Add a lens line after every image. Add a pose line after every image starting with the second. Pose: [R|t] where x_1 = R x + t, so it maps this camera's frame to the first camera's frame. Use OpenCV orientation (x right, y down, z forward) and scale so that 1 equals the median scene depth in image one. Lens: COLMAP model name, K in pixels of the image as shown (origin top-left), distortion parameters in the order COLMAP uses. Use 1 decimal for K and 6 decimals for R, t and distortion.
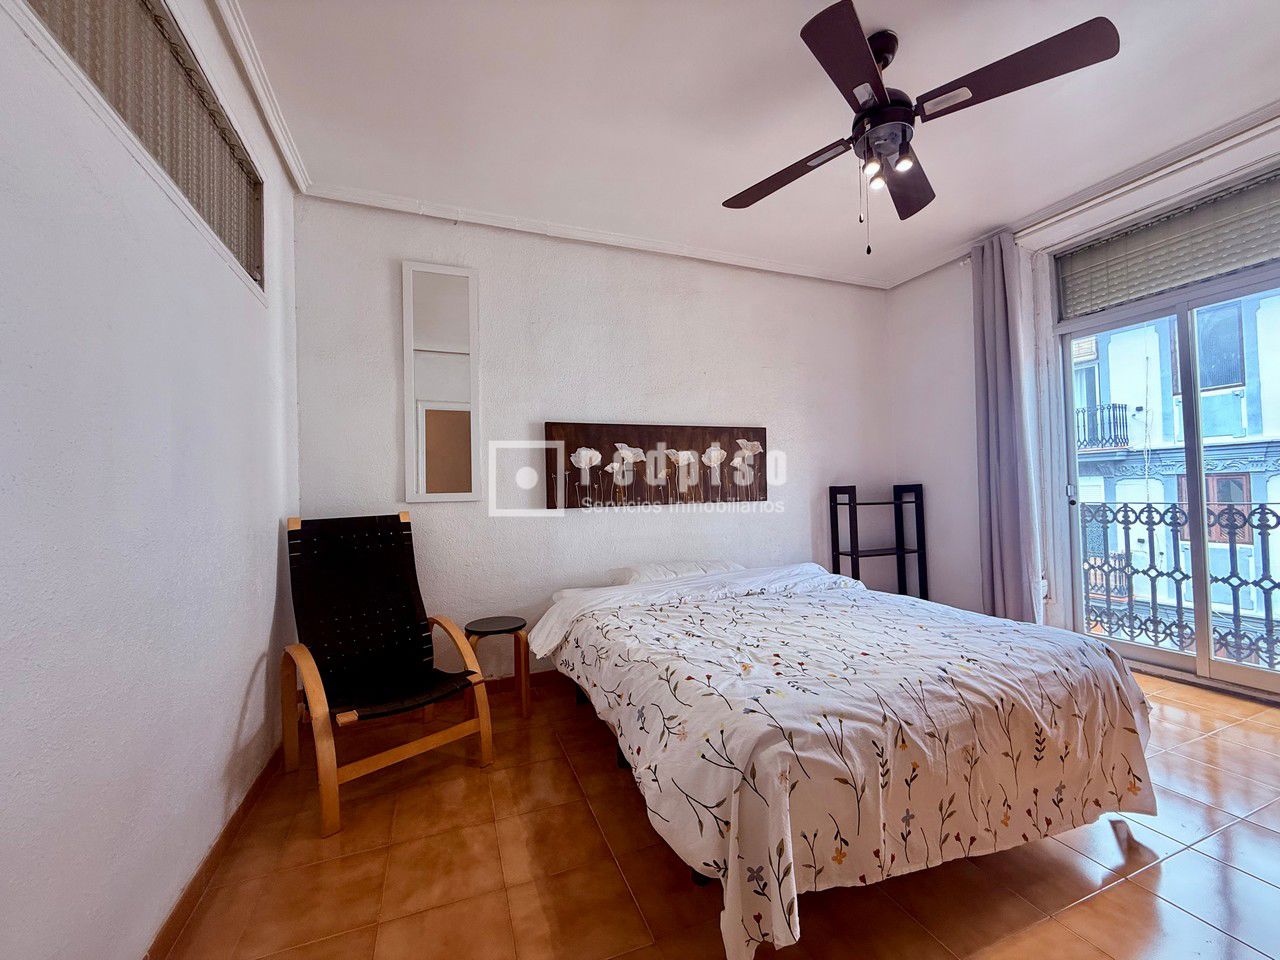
lens RADIAL K [[511.3, 0, 632.0], [0, 511.3, 480.5], [0, 0, 1]] dist [0.001506, -0.001101]
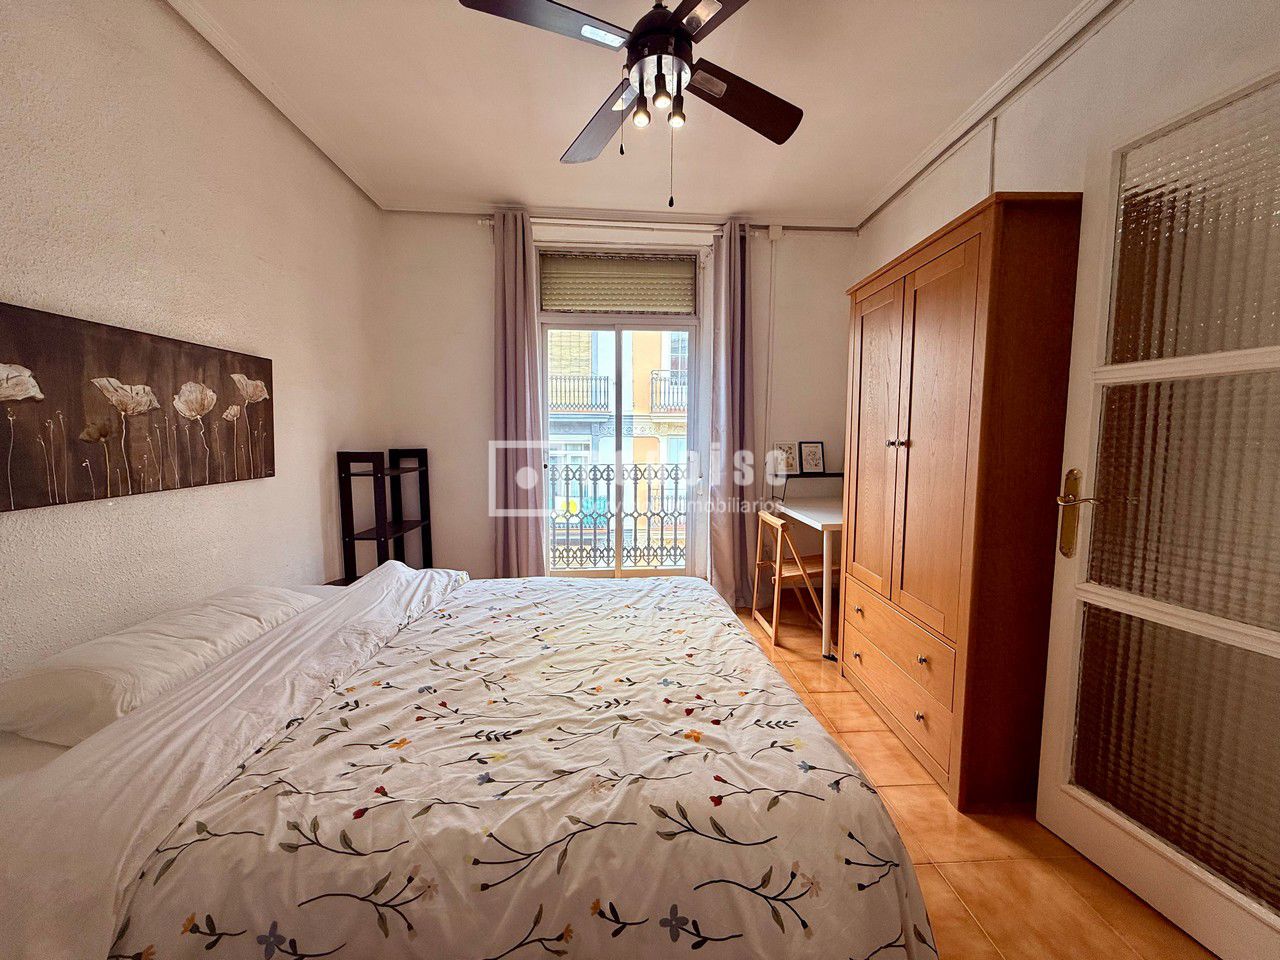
lens RADIAL K [[511.3, 0, 637.1], [0, 511.3, 480.5], [0, 0, 1]] dist [0.001506, -0.001101]
pose [[0.310338, -0.058737, 0.948810, -0.222244], [-0.038278, 0.996508, 0.074210, -0.022020], [-0.949855, -0.059349, 0.307006, 0.417147]]
